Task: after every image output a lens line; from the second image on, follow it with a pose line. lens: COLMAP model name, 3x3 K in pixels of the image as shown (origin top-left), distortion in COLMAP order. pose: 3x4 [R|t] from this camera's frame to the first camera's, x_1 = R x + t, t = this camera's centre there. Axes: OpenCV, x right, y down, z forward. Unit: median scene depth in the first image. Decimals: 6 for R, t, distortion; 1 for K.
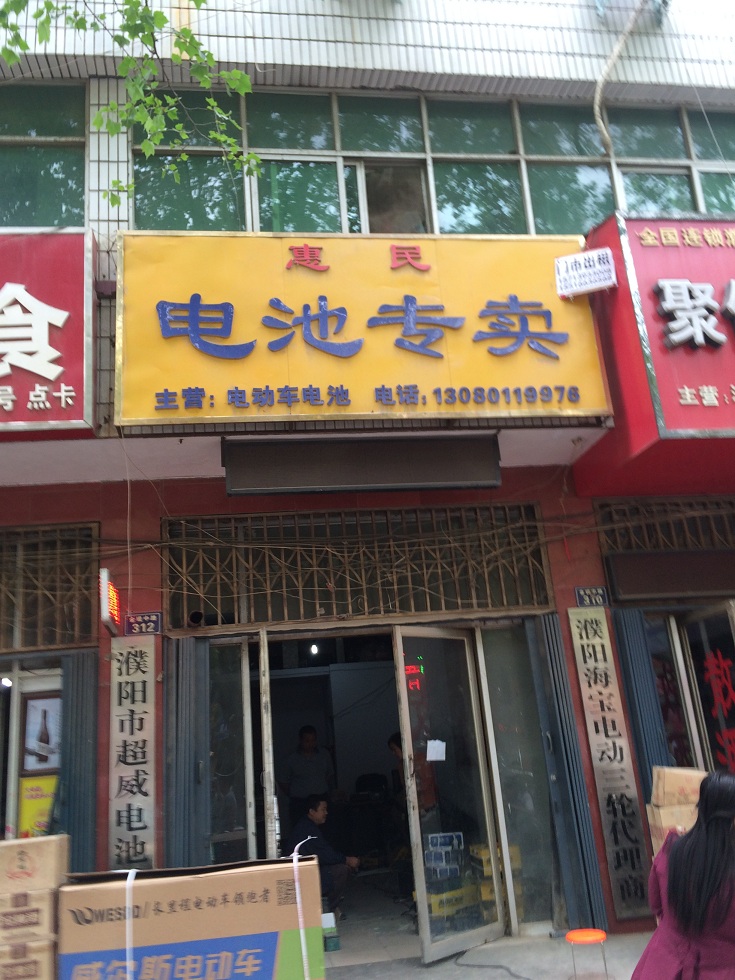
lens RADIAL K [[817.0, 0, 367.5], [0, 817.0, 490.0], [0, 0, 1]] dist [0.078797, -0.099470]
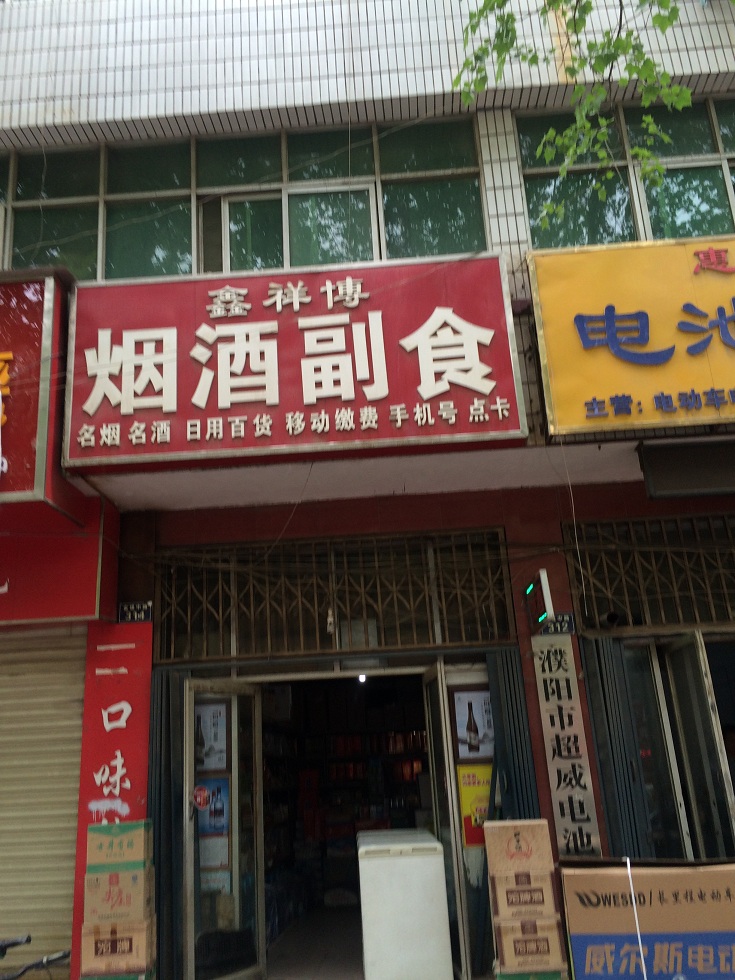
lens RADIAL K [[814.7, 0, 366.8], [0, 814.7, 487.2], [0, 0, 1]] dist [0.075325, -0.081204]
pose [[0.981434, -0.020494, -0.190705, -0.331934], [0.017545, 0.999699, -0.017140, 0.003643], [0.190998, 0.013476, 0.981498, -0.074244]]
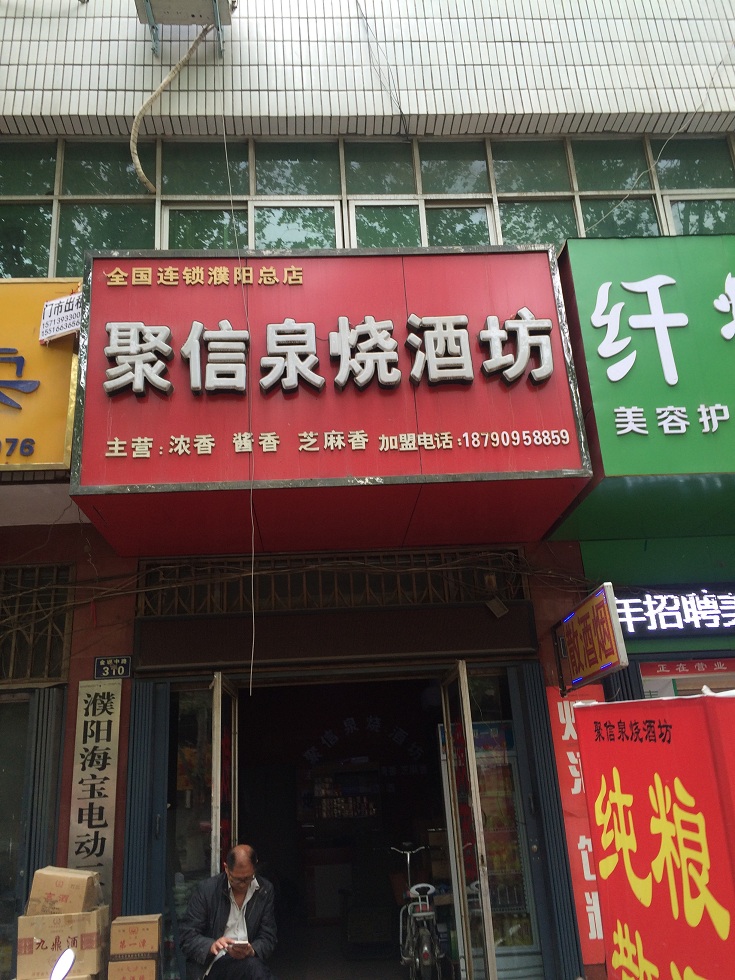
lens RADIAL K [[837.8, 0, 367.5], [0, 837.8, 490.0], [0, 0, 1]] dist [0.017626, 0.002432]
pose [[0.996425, -0.013234, -0.083444, 0.162184], [0.008864, 0.998580, -0.052528, -0.003727], [0.084020, 0.051601, 0.995127, 0.023256]]
